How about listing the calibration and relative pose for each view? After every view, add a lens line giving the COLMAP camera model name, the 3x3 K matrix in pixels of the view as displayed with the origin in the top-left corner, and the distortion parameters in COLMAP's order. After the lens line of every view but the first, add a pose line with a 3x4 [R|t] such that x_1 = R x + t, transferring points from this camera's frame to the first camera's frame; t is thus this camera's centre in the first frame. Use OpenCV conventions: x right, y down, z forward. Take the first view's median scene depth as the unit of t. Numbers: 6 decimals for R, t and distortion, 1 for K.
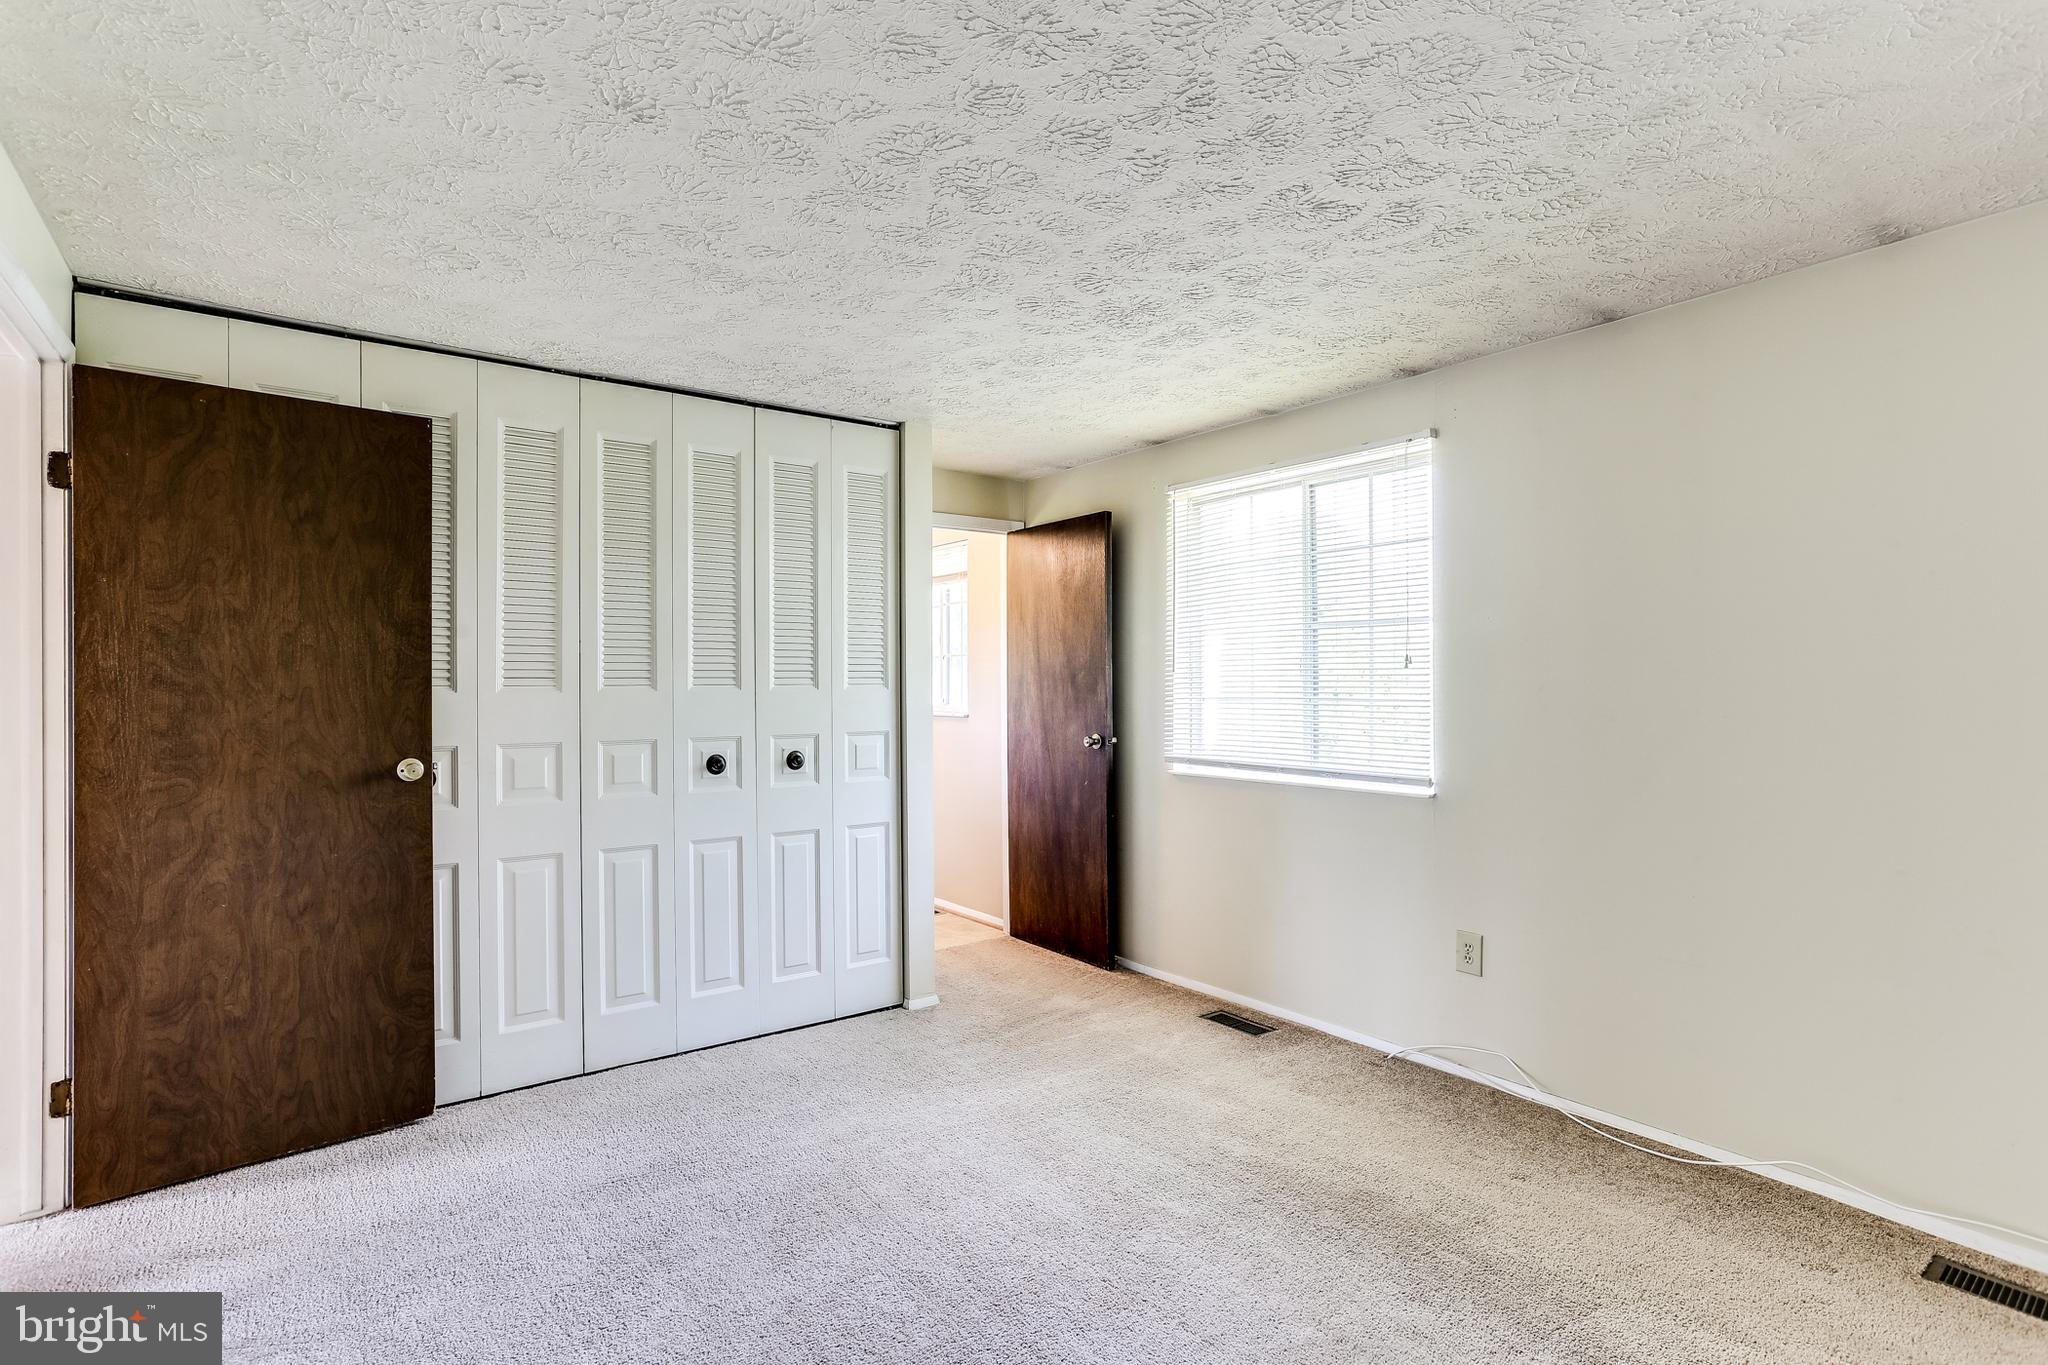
lens RADIAL K [[994.3, 0, 1017.1], [0, 994.3, 669.0], [0, 0, 1]] dist [-0.047312, 0.026004]
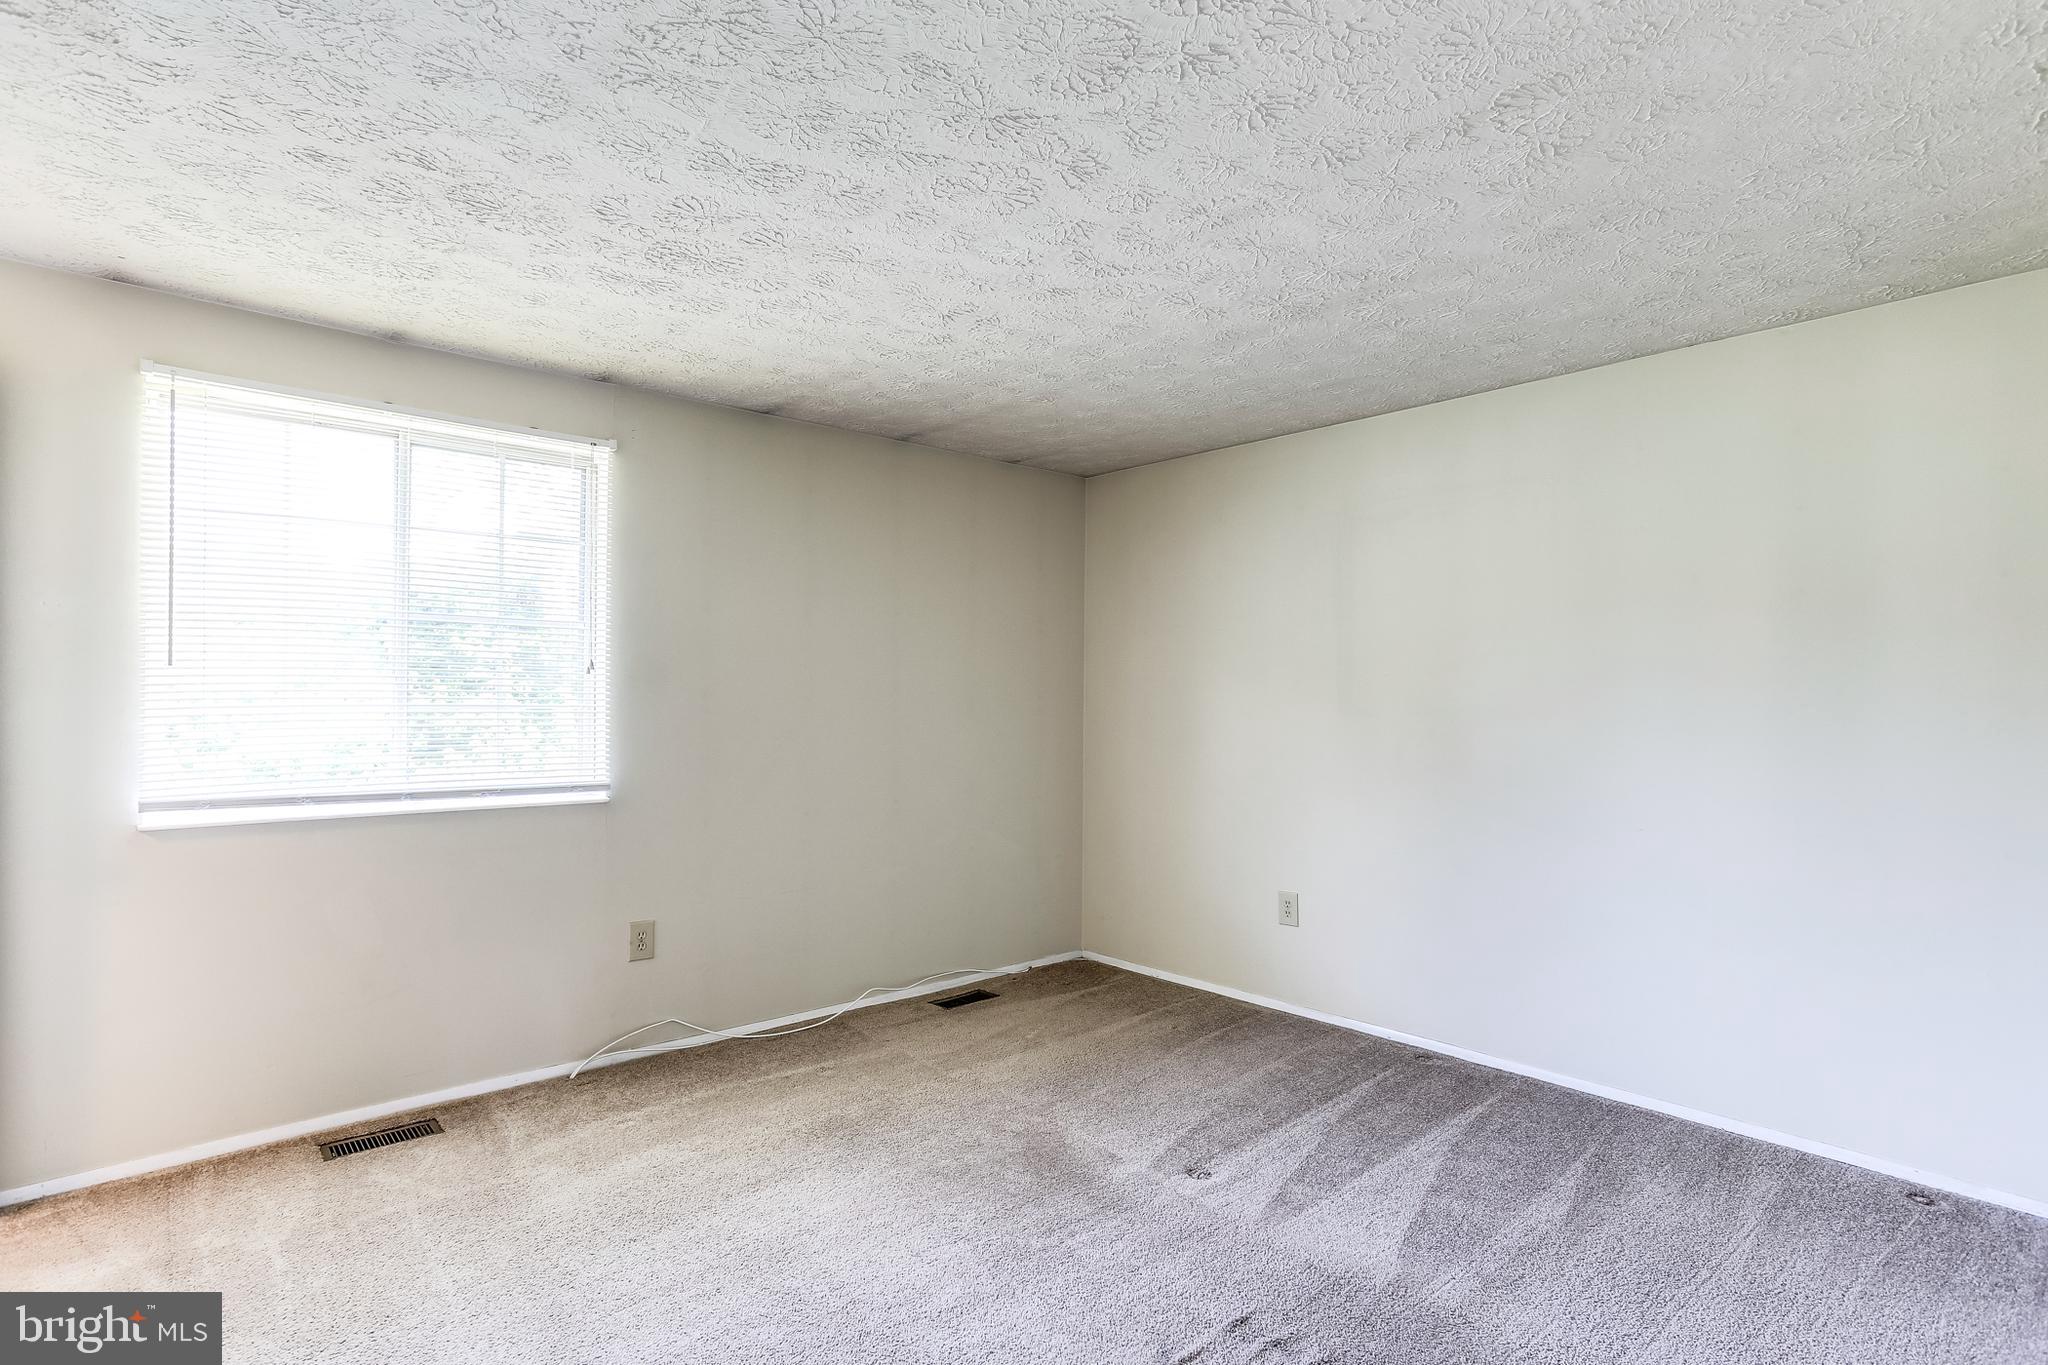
lens RADIAL K [[994.3, 0, 1045.3], [0, 994.3, 670.2], [0, 0, 1]] dist [-0.047312, 0.026004]
pose [[-0.087458, 0.026161, 0.995825, -0.602164], [-0.022673, 0.999344, -0.028245, 0.012944], [-0.995910, -0.025049, -0.086807, 0.605680]]
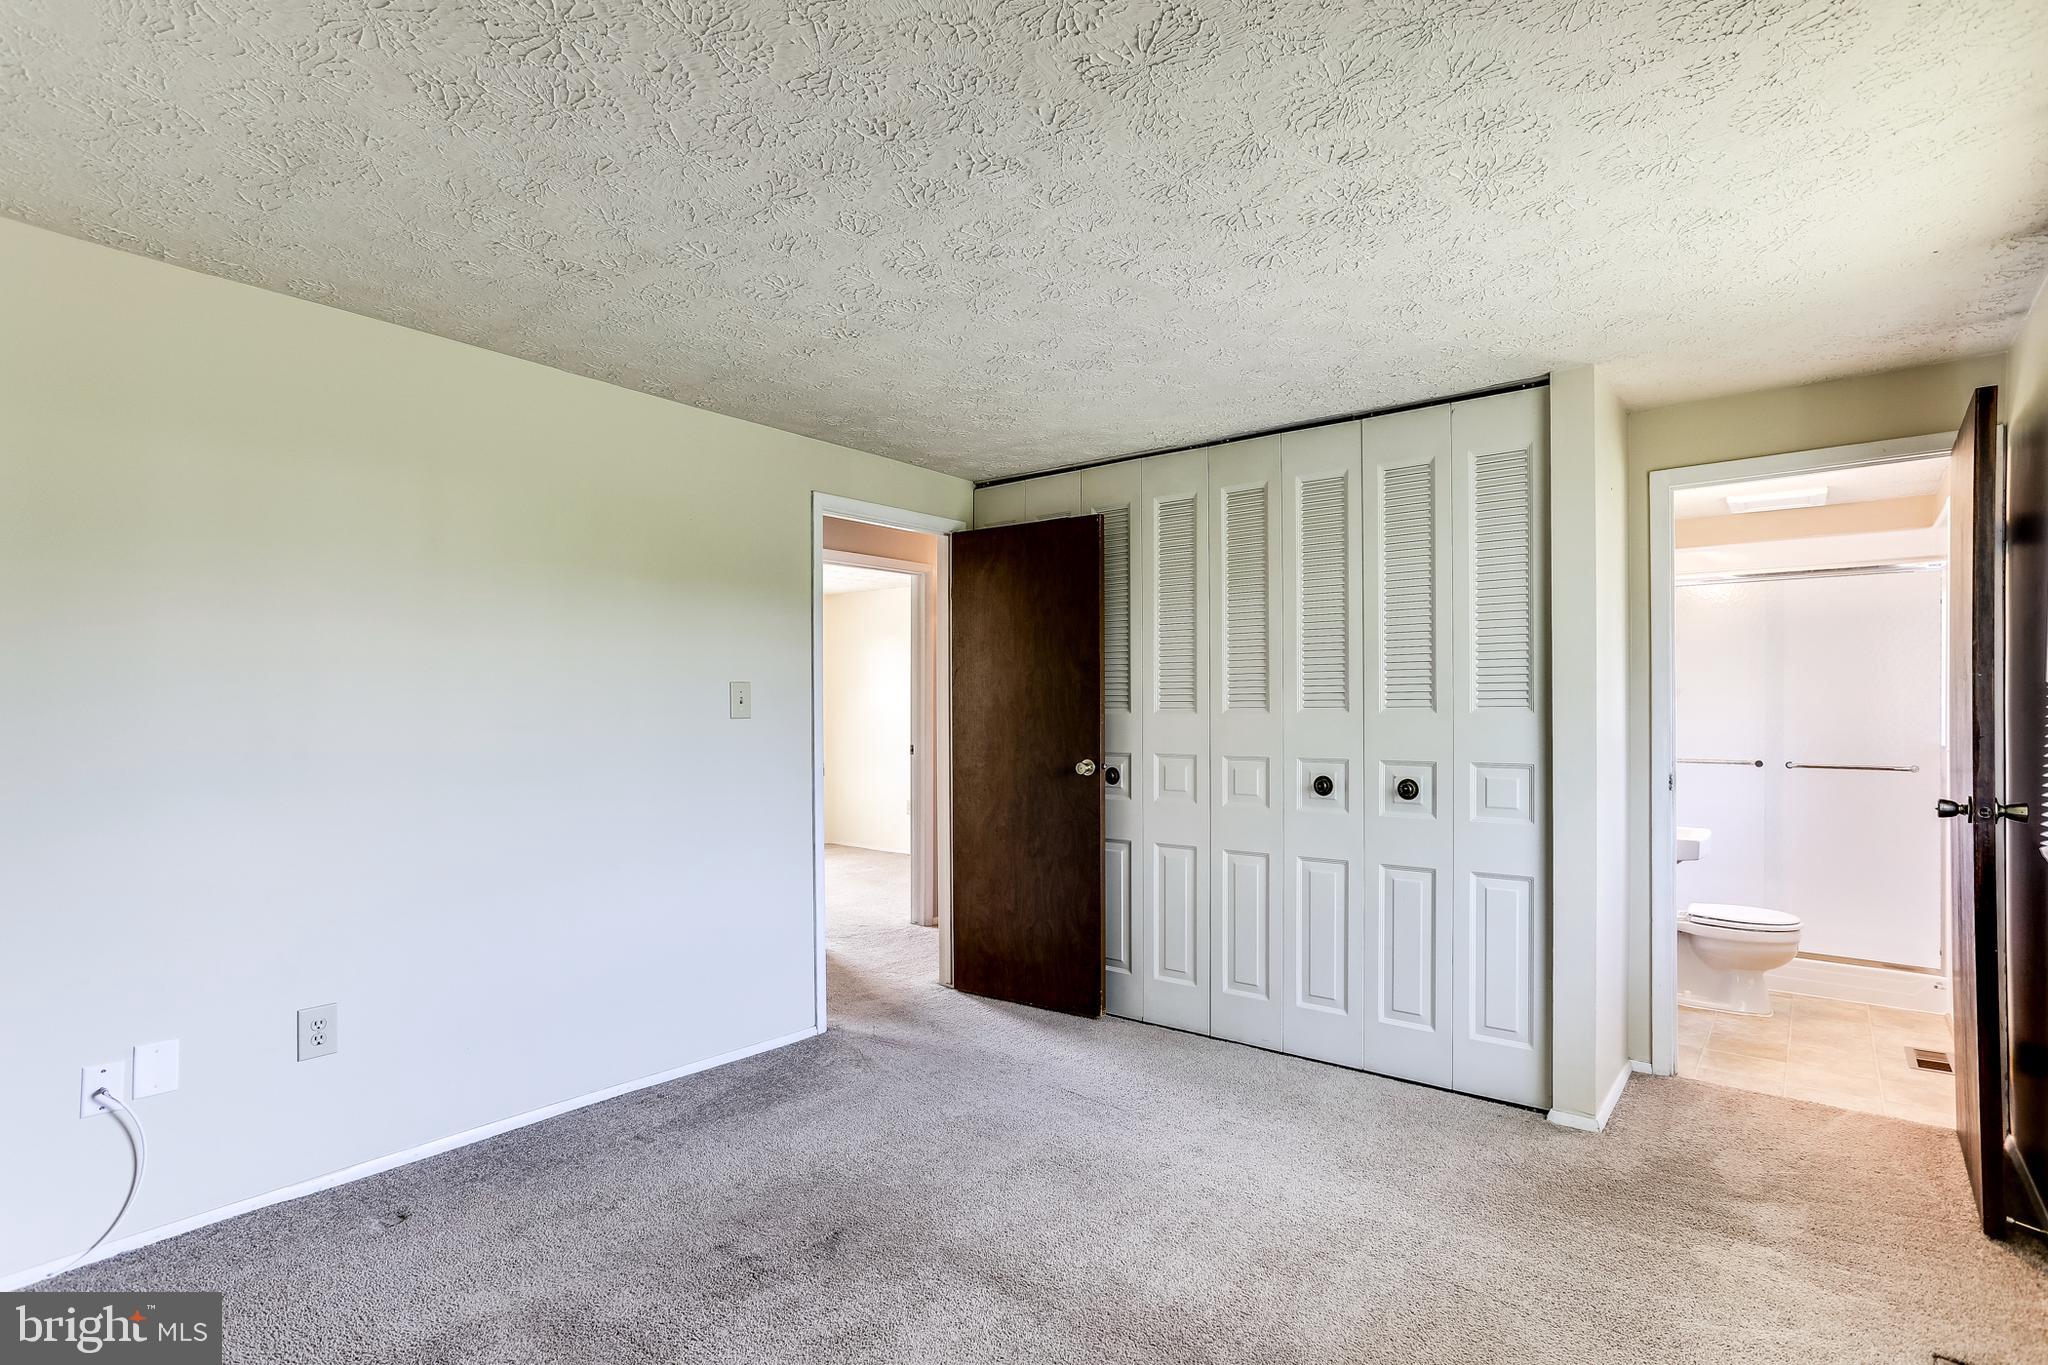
lens RADIAL K [[994.3, 0, 1017.3], [0, 994.3, 699.2], [0, 0, 1]] dist [-0.047312, 0.026004]
pose [[0.244067, -0.005244, -0.969744, 0.608821], [0.016344, 0.999866, -0.001294, 0.004158], [0.969621, -0.015534, 0.244120, 0.453476]]
